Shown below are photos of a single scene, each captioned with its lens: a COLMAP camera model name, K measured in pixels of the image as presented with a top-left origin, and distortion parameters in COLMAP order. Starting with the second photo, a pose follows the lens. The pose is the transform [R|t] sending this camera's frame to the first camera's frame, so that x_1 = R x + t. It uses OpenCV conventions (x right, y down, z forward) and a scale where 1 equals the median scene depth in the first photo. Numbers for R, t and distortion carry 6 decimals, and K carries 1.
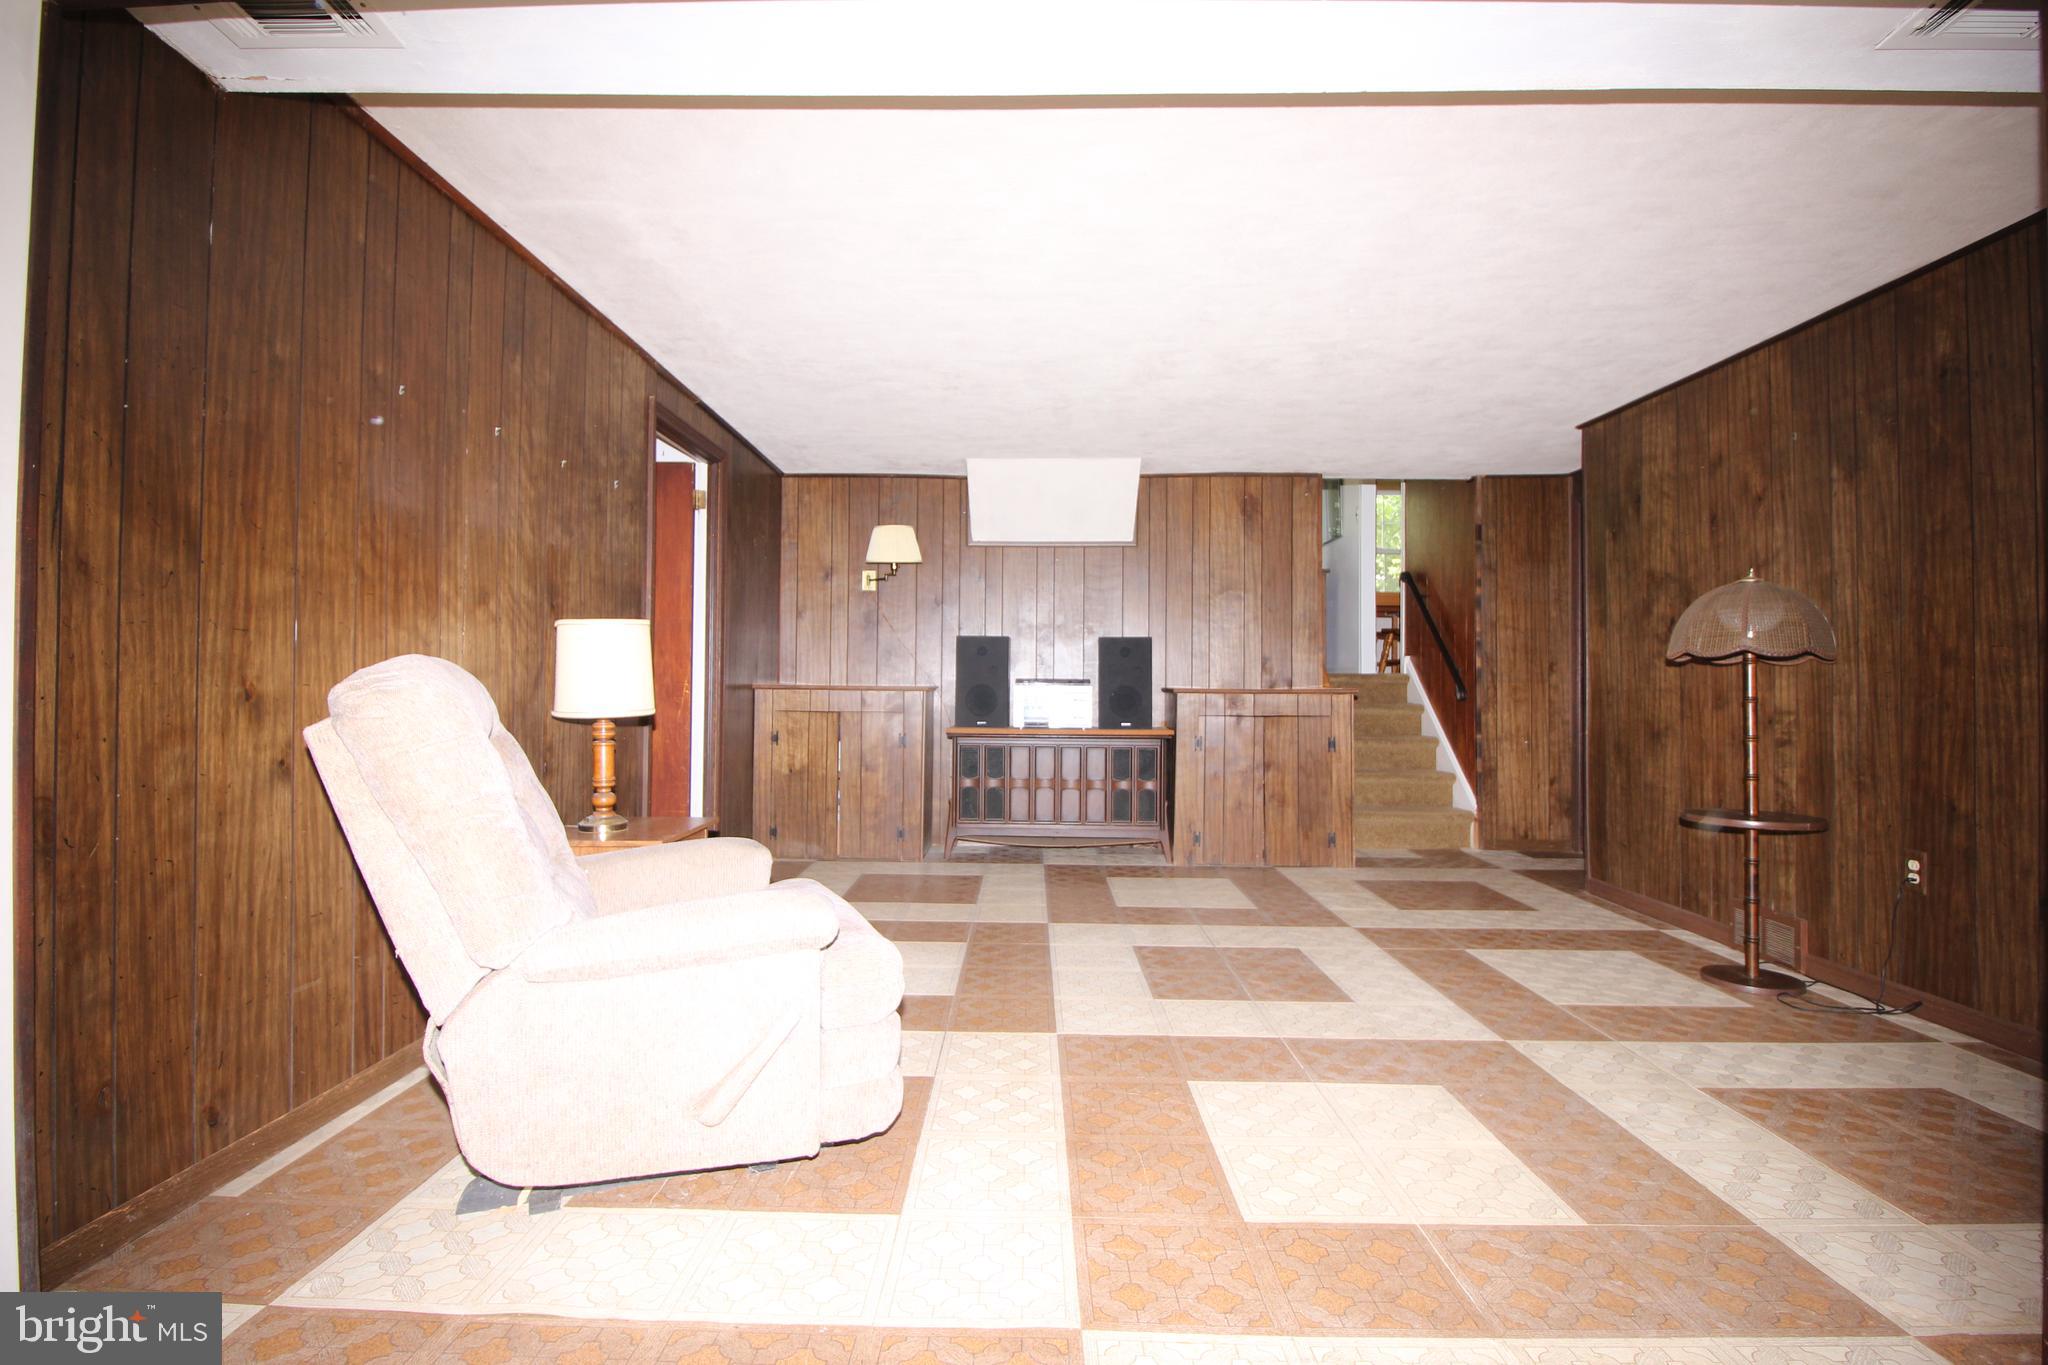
lens RADIAL K [[946.4, 0, 1014.9], [0, 946.4, 667.1], [0, 0, 1]] dist [0.001242, -0.013547]
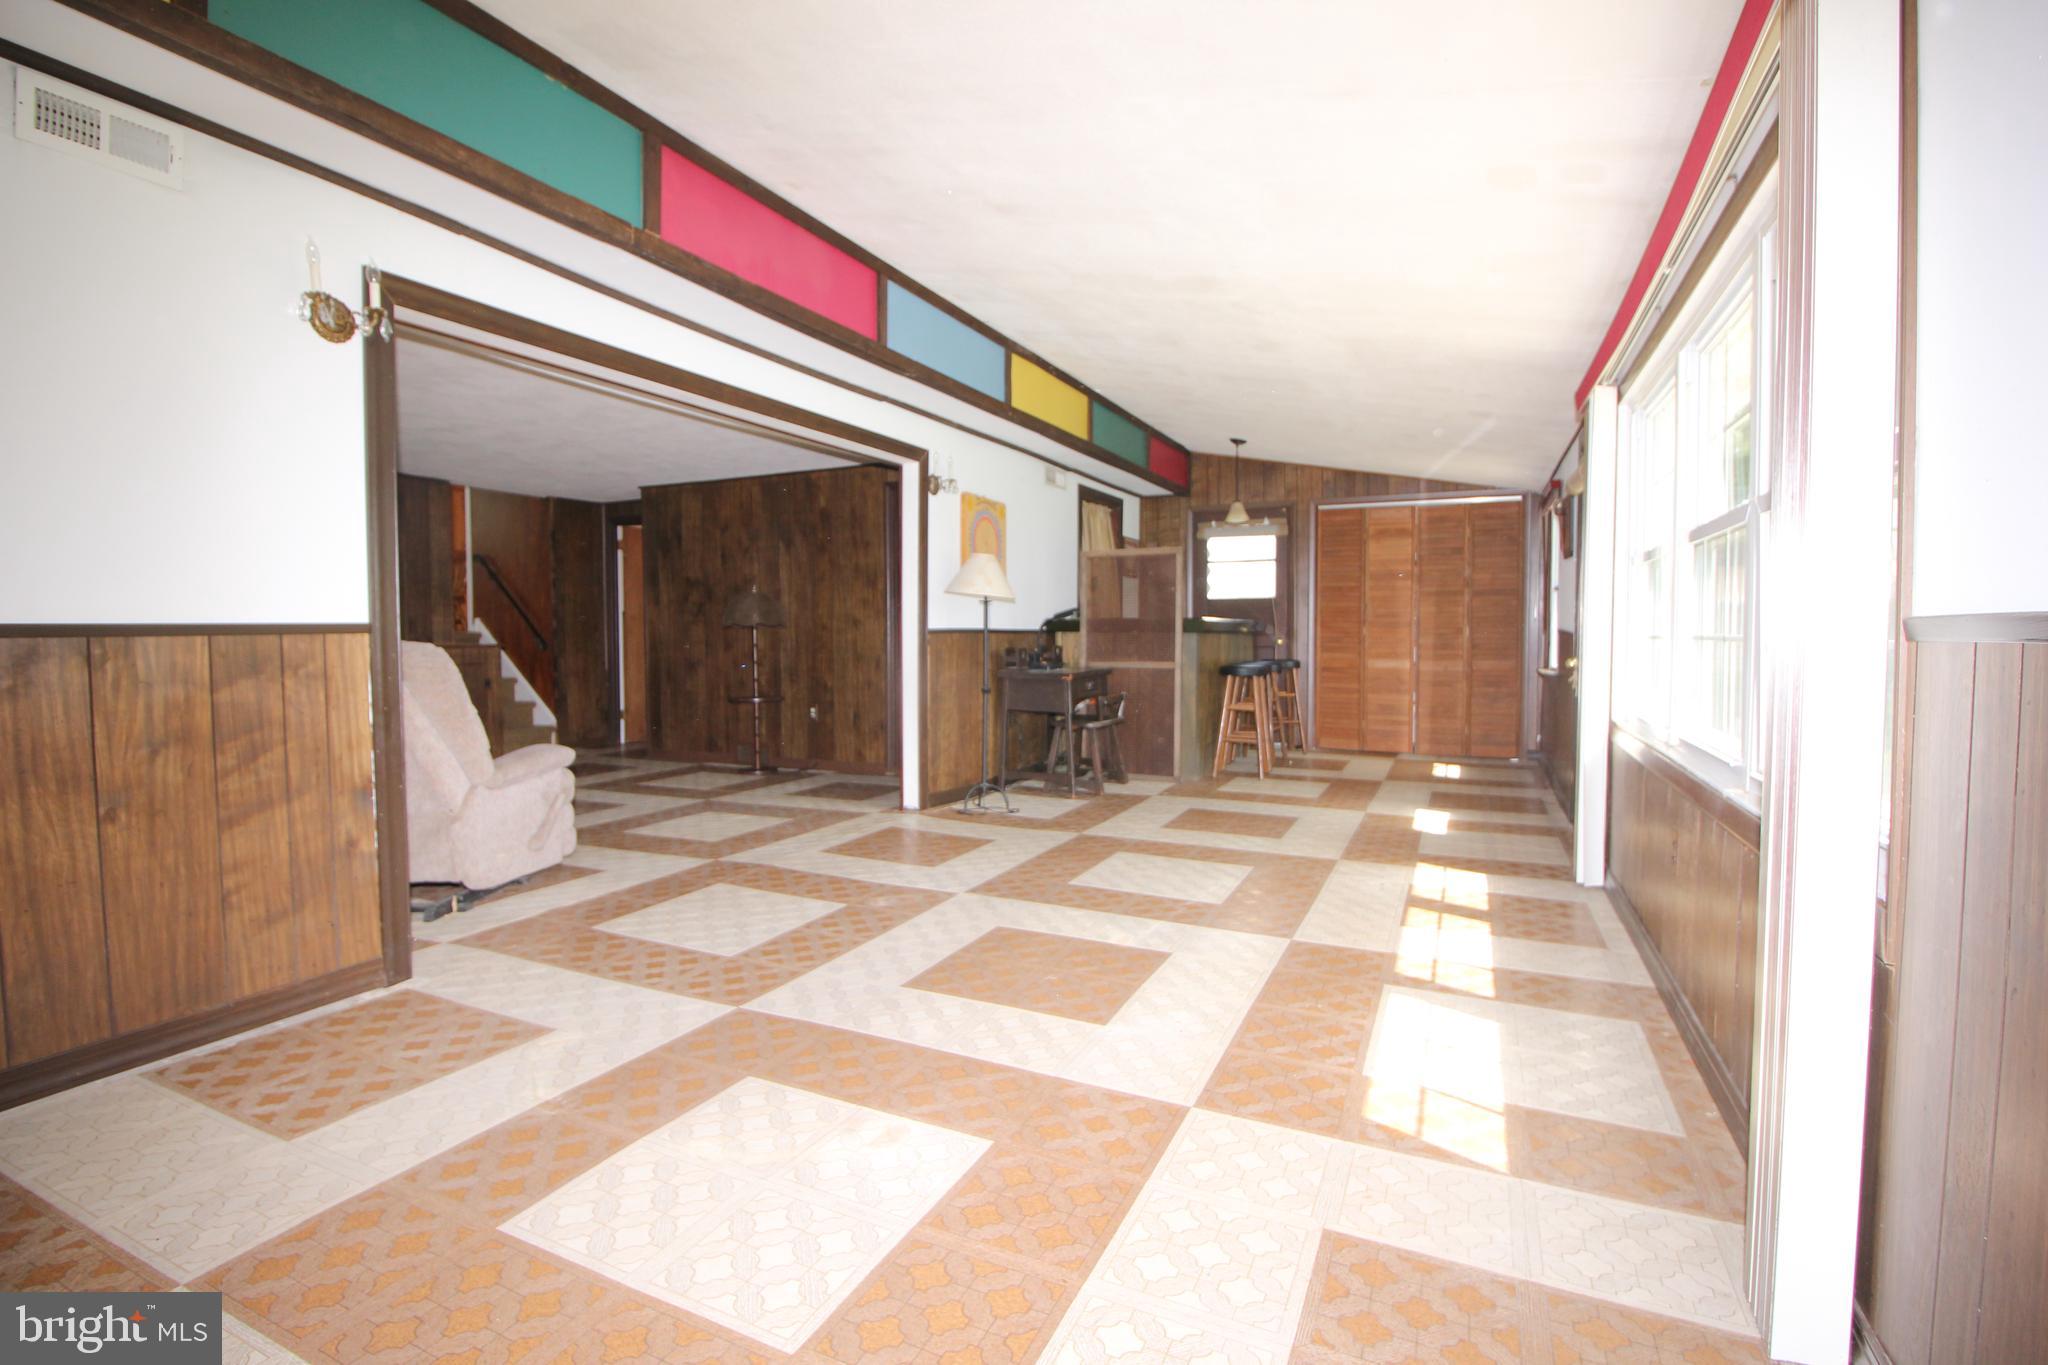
lens RADIAL K [[942.5, 0, 1011.5], [0, 942.5, 670.5], [0, 0, 1]] dist [0.000365, -0.013529]
pose [[0.420360, -0.046778, 0.906151, -0.943654], [-0.004556, 0.998549, 0.053661, -0.026223], [-0.907346, -0.026685, 0.419537, -0.460576]]
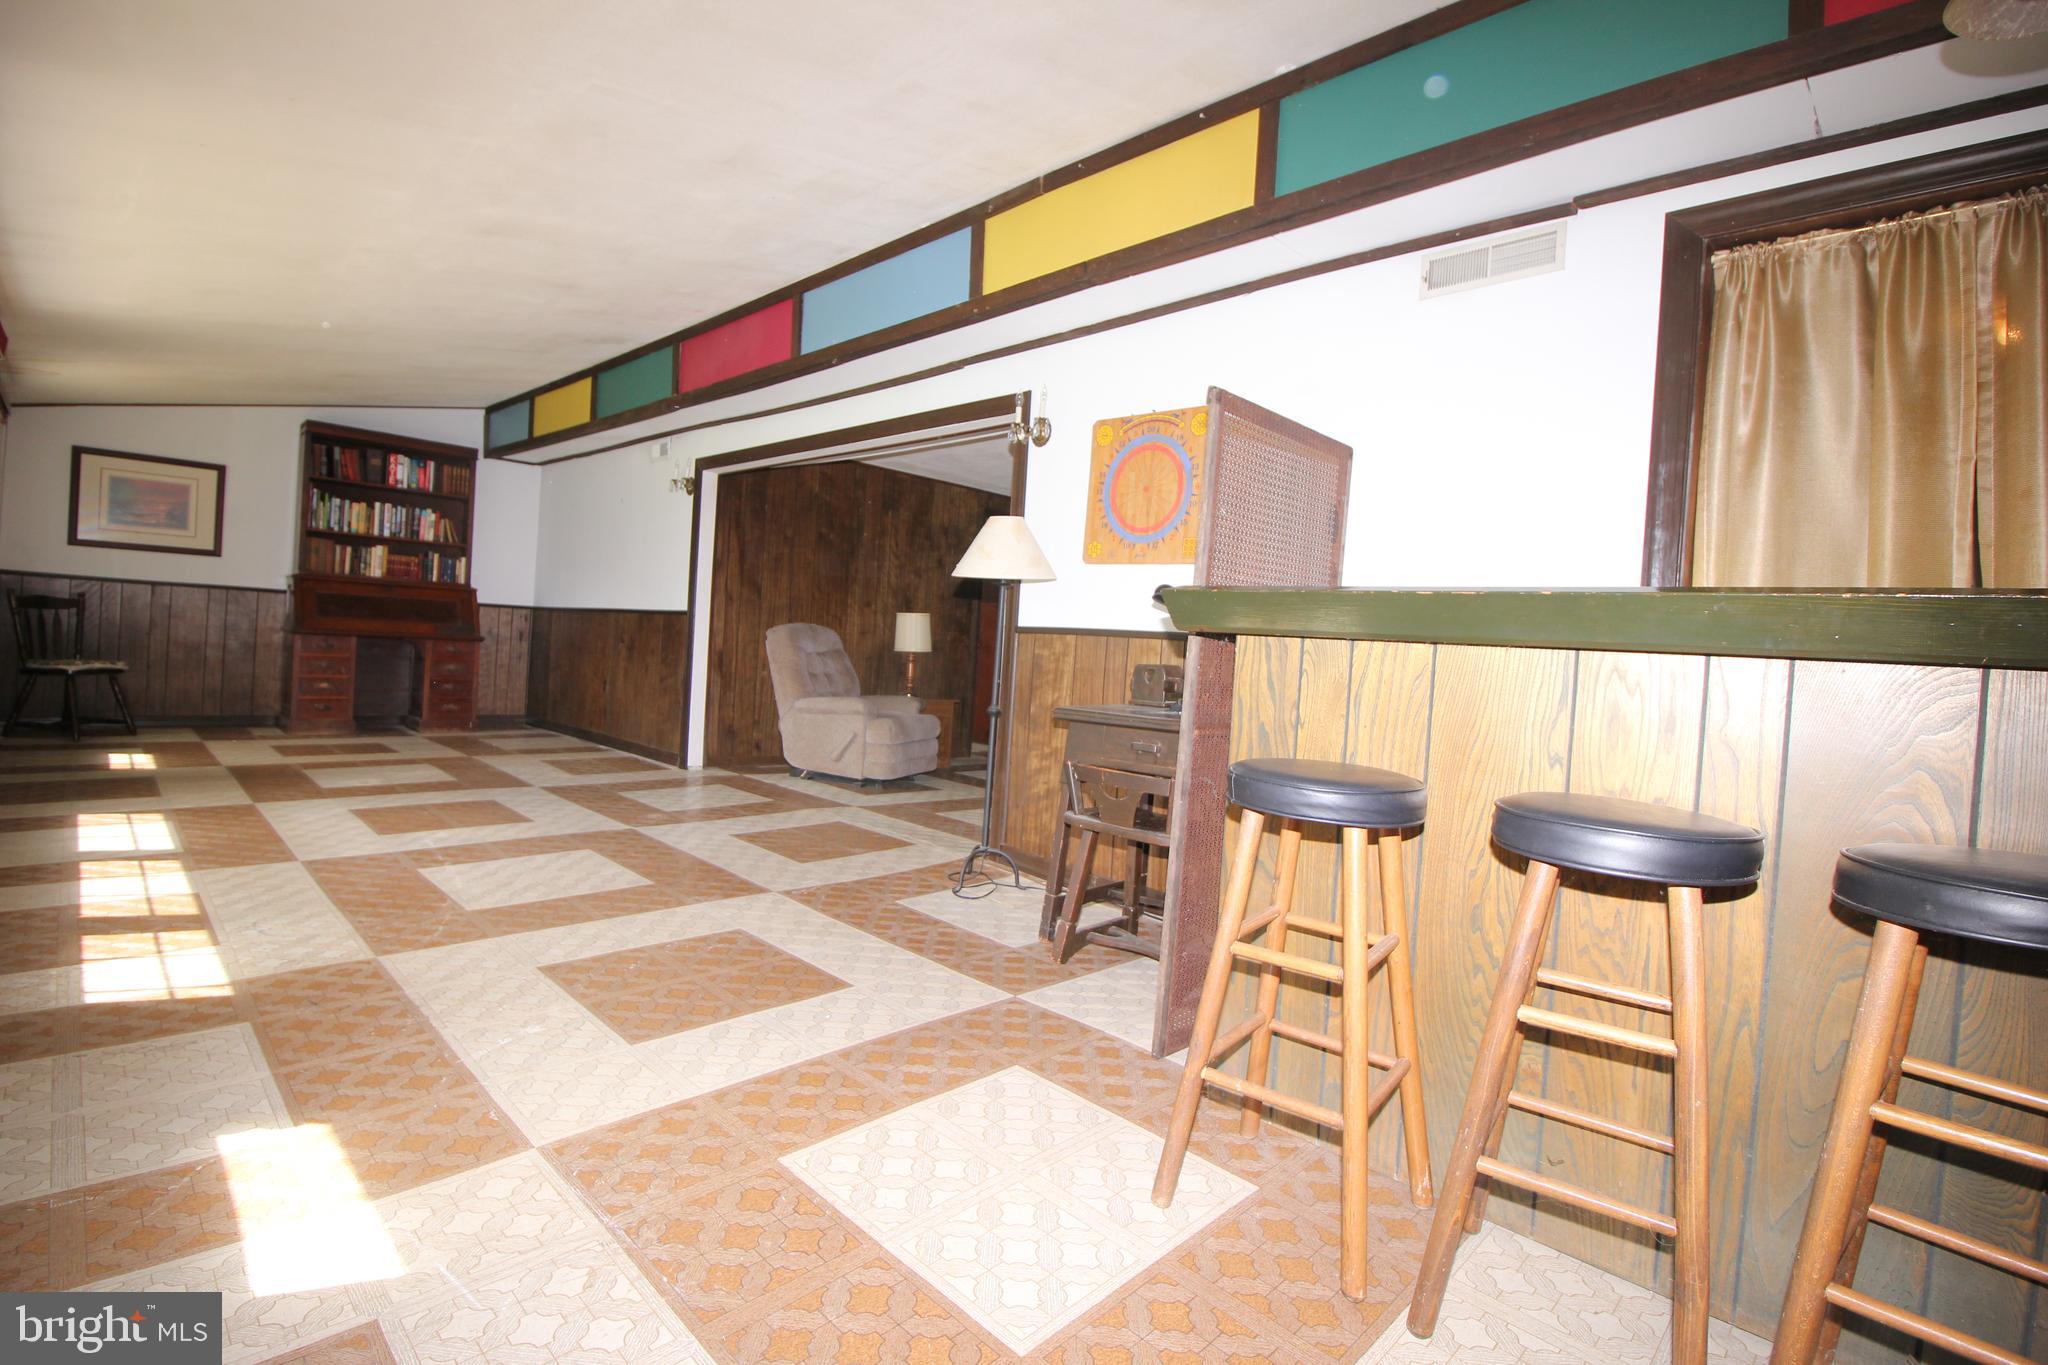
lens RADIAL K [[945.3, 0, 1013.9], [0, 945.3, 663.0], [0, 0, 1]] dist [-0.000713, -0.012442]
pose [[0.720334, 0.050150, -0.691812, 1.305048], [-0.046986, 0.998620, 0.023468, 0.008749], [0.692034, 0.015600, 0.721696, -0.535999]]
